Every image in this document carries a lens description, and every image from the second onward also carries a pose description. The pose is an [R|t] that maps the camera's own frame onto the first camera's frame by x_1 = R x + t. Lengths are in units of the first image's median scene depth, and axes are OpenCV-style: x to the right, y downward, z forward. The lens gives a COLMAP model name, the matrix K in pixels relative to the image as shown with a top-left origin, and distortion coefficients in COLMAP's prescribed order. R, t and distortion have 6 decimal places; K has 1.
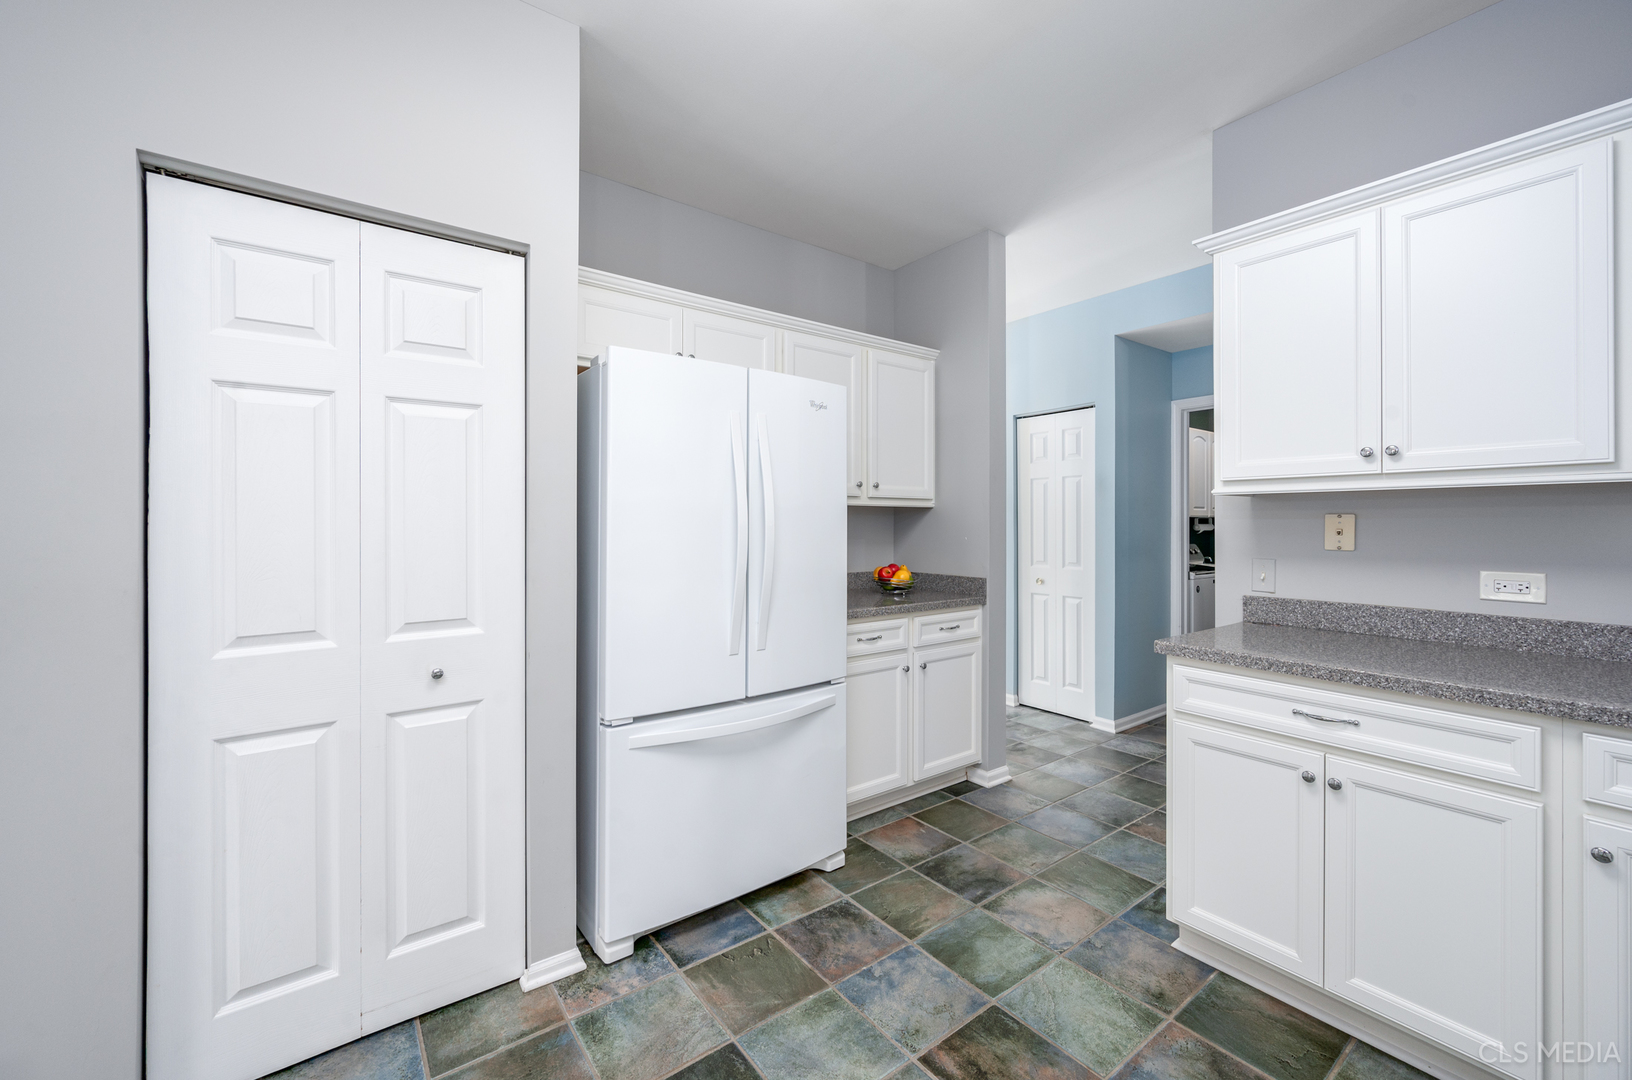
lens RADIAL K [[656.1, 0, 811.4], [0, 656.1, 517.3], [0, 0, 1]] dist [-0.000174, -0.000065]
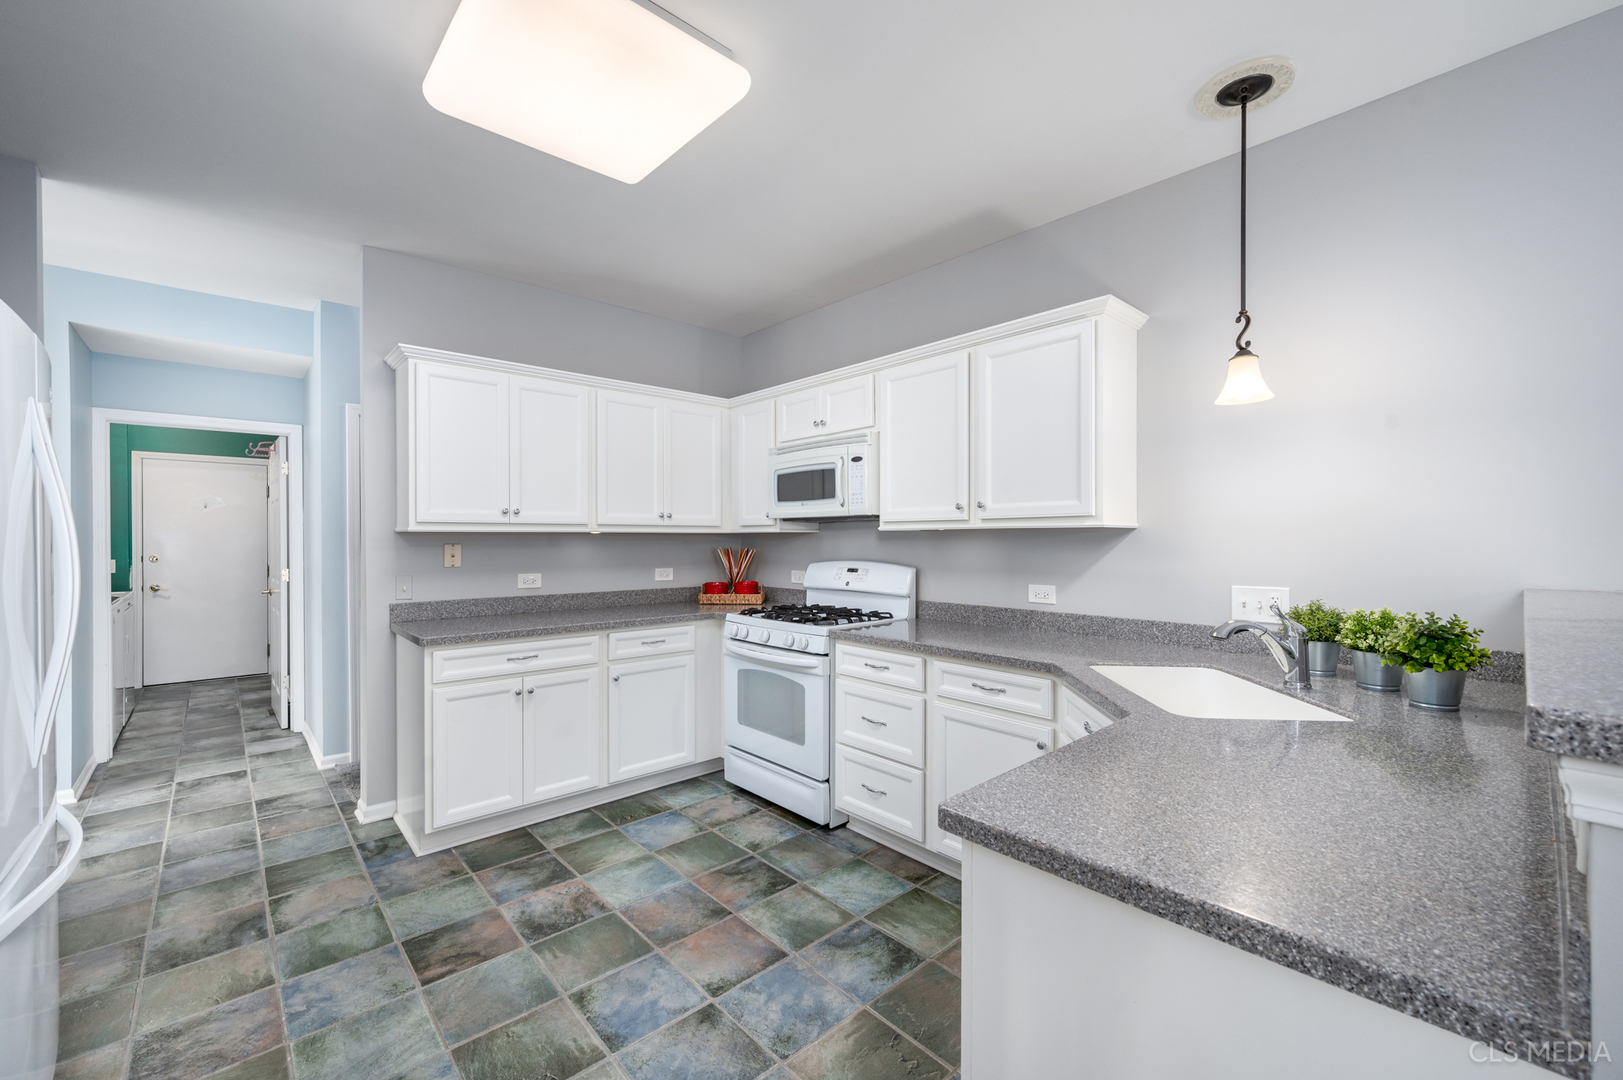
lens RADIAL K [[652.5, 0, 805.2], [0, 652.5, 540.1], [0, 0, 1]] dist [-0.000174, -0.000065]
pose [[-0.080491, -0.005183, 0.996742, -0.996780], [-0.005914, 0.999971, 0.004723, -0.032687], [-0.996738, -0.005514, -0.080520, 0.330110]]
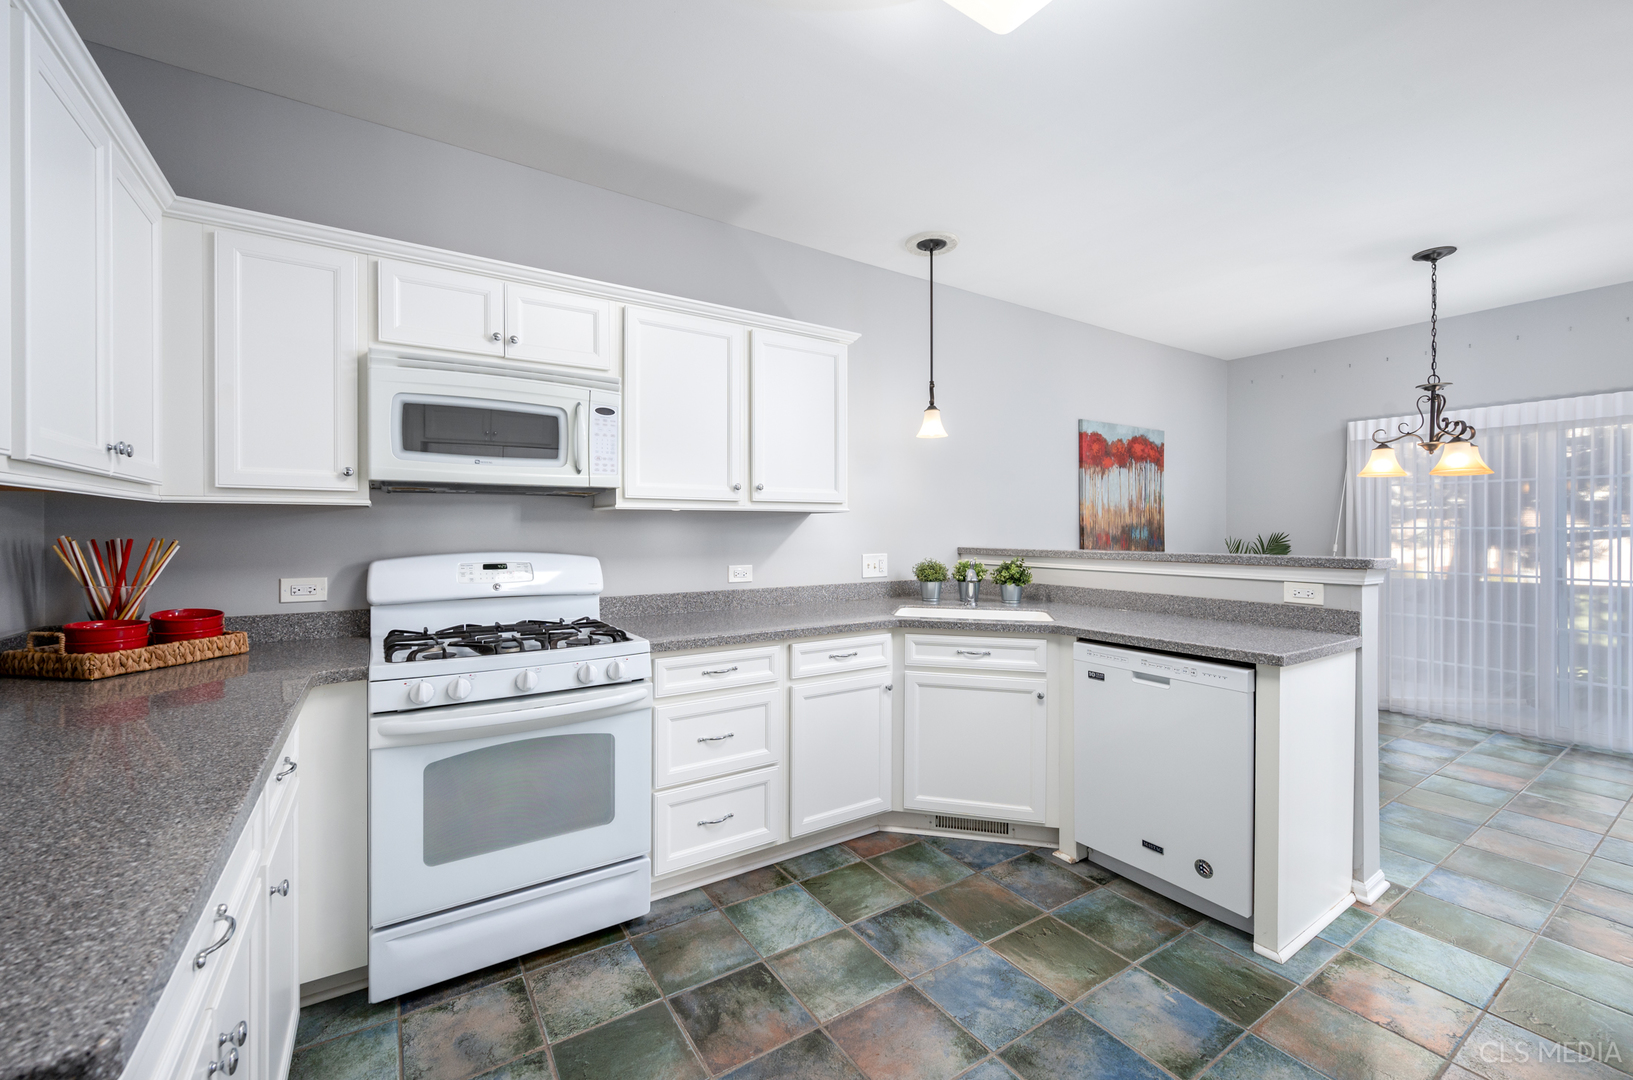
lens RADIAL K [[656.5, 0, 803.9], [0, 656.5, 528.9], [0, 0, 1]] dist [-0.000174, -0.000065]
pose [[-0.996578, -0.005654, 0.082464, 0.260744], [-0.005986, 0.999975, -0.003781, -0.006838], [-0.082441, -0.004261, -0.996587, 1.329302]]
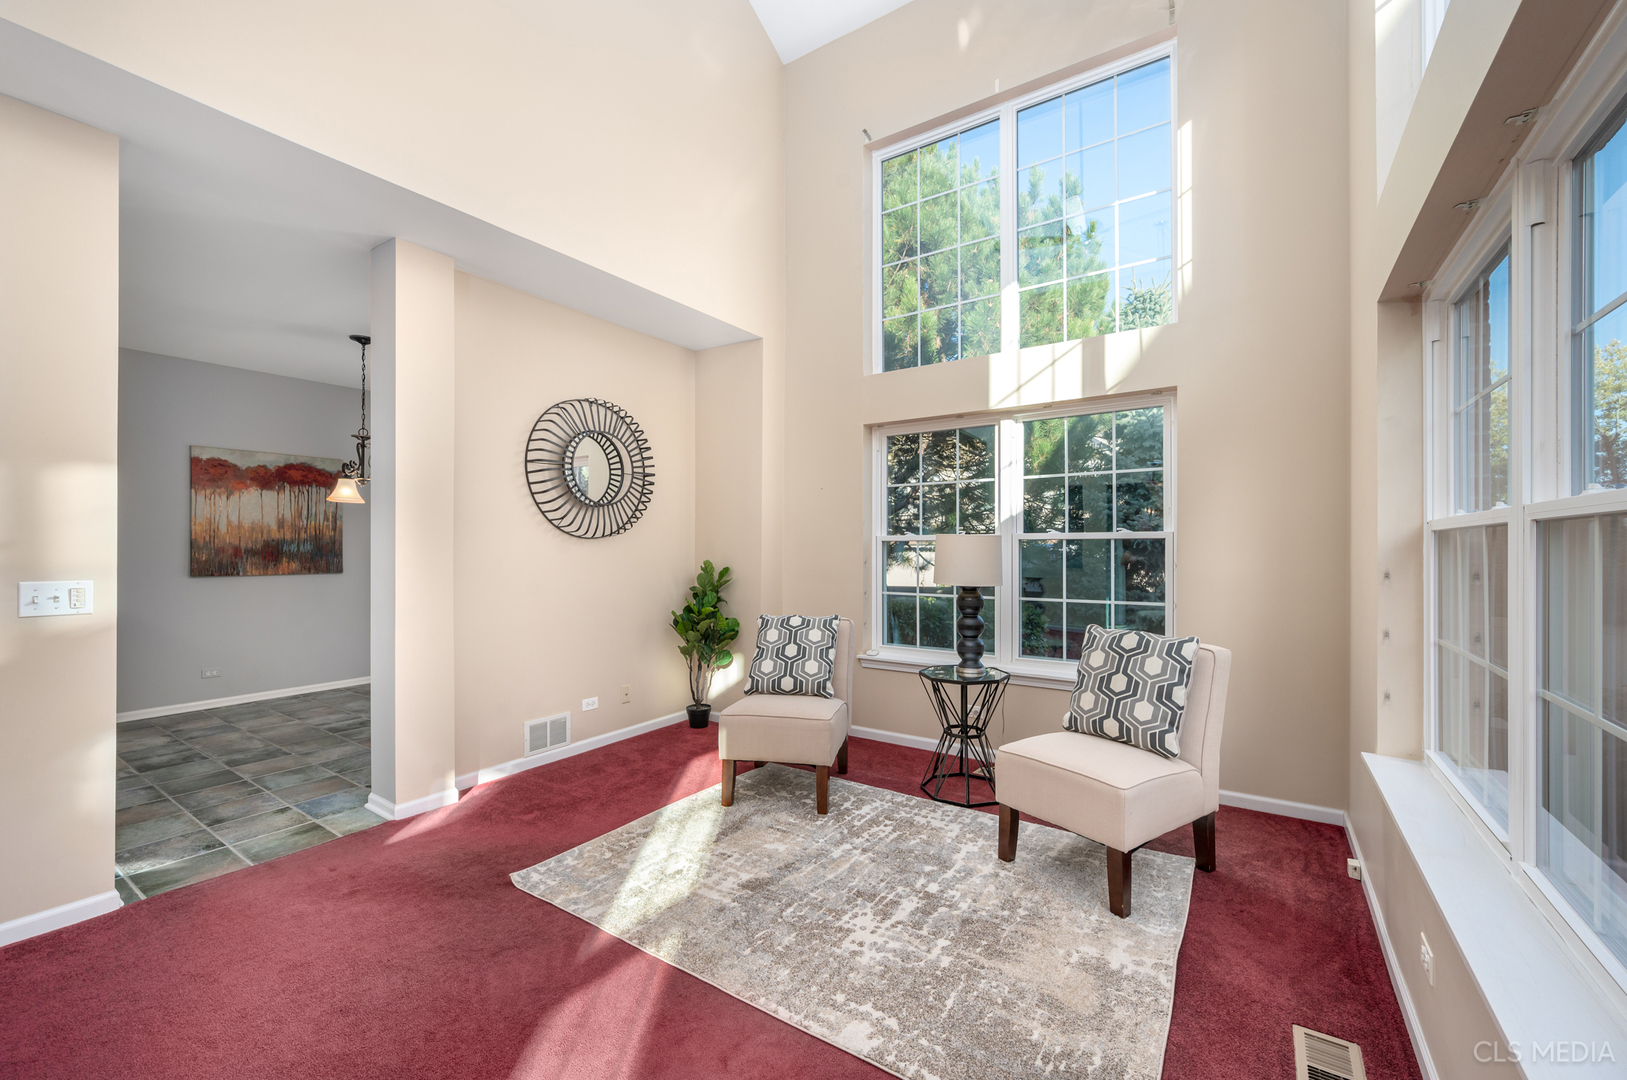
lens RADIAL K [[654.1, 0, 819.5], [0, 654.1, 546.9], [0, 0, 1]] dist [-0.000174, -0.000065]
pose [[-0.946168, -0.005584, -0.323627, -2.240092], [-0.003150, 0.999963, -0.008045, 0.009184], [0.323659, -0.006592, -0.946151, 2.285598]]
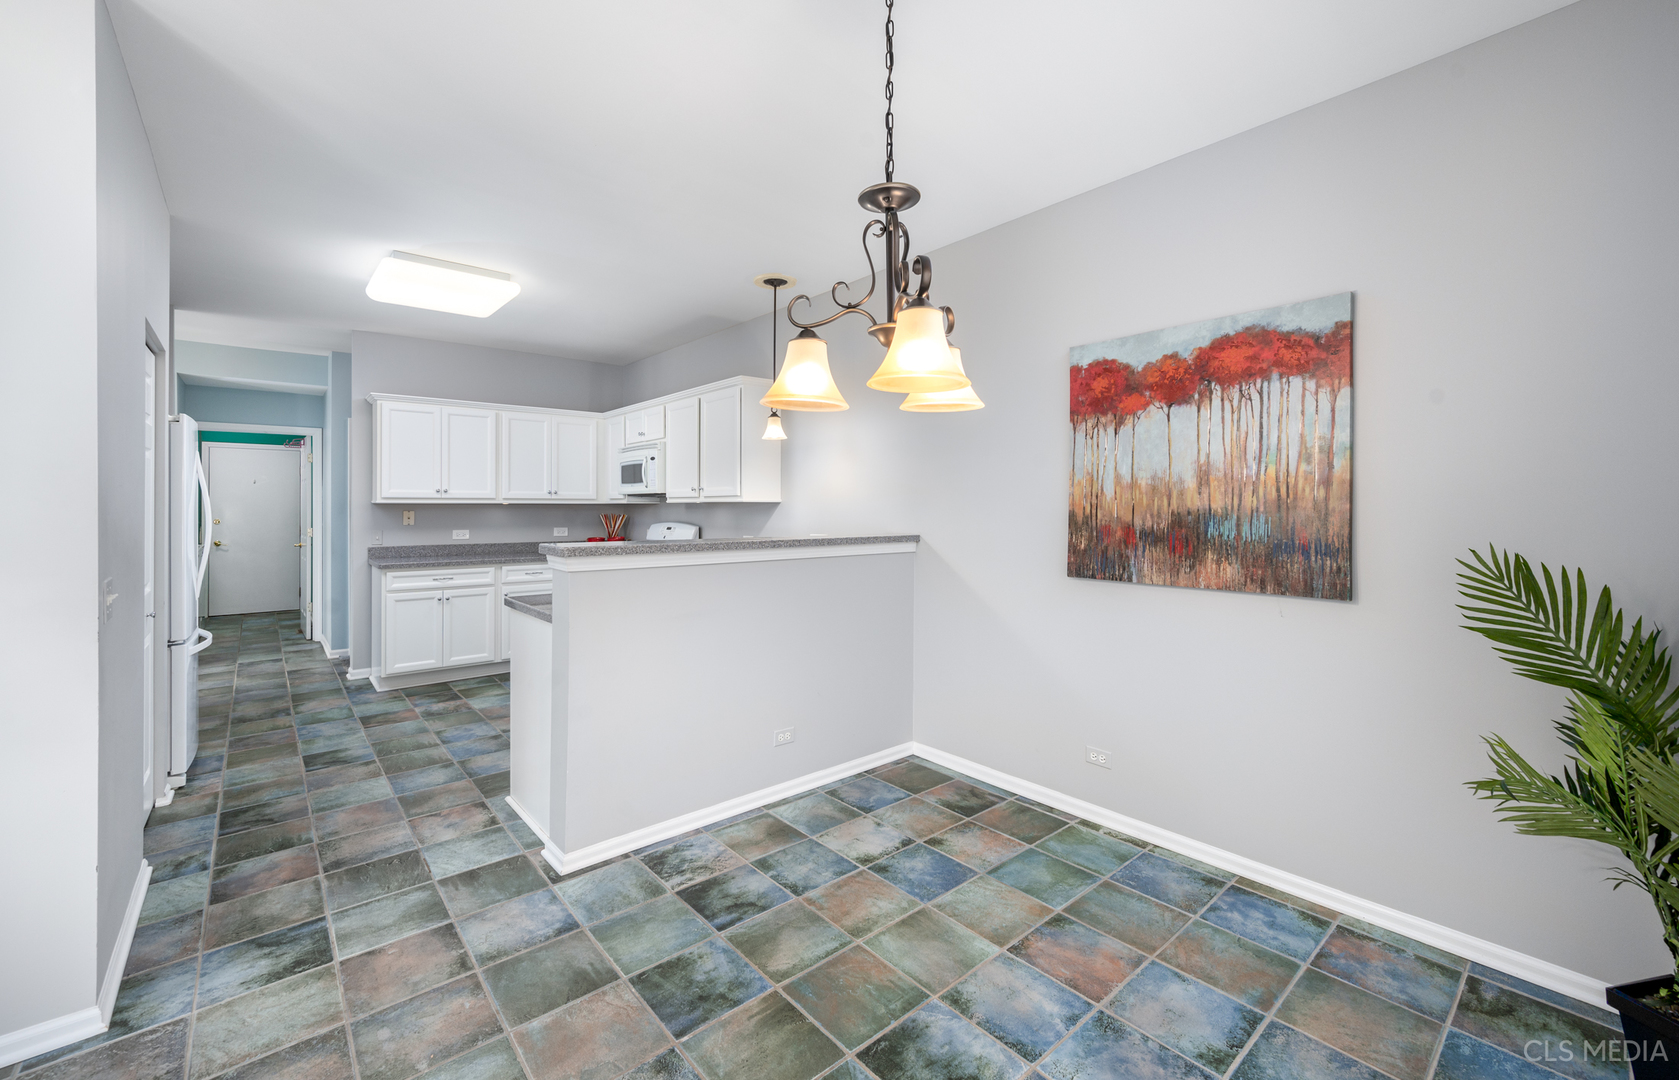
lens RADIAL K [[669.8, 0, 826.8], [0, 669.8, 505.4], [0, 0, 1]] dist [-0.000925, -0.000007]
pose [[-0.050340, -0.000668, 0.998732, -2.210376], [-0.007787, 0.999970, 0.000276, -0.047216], [-0.998702, -0.007763, -0.050344, -0.572503]]
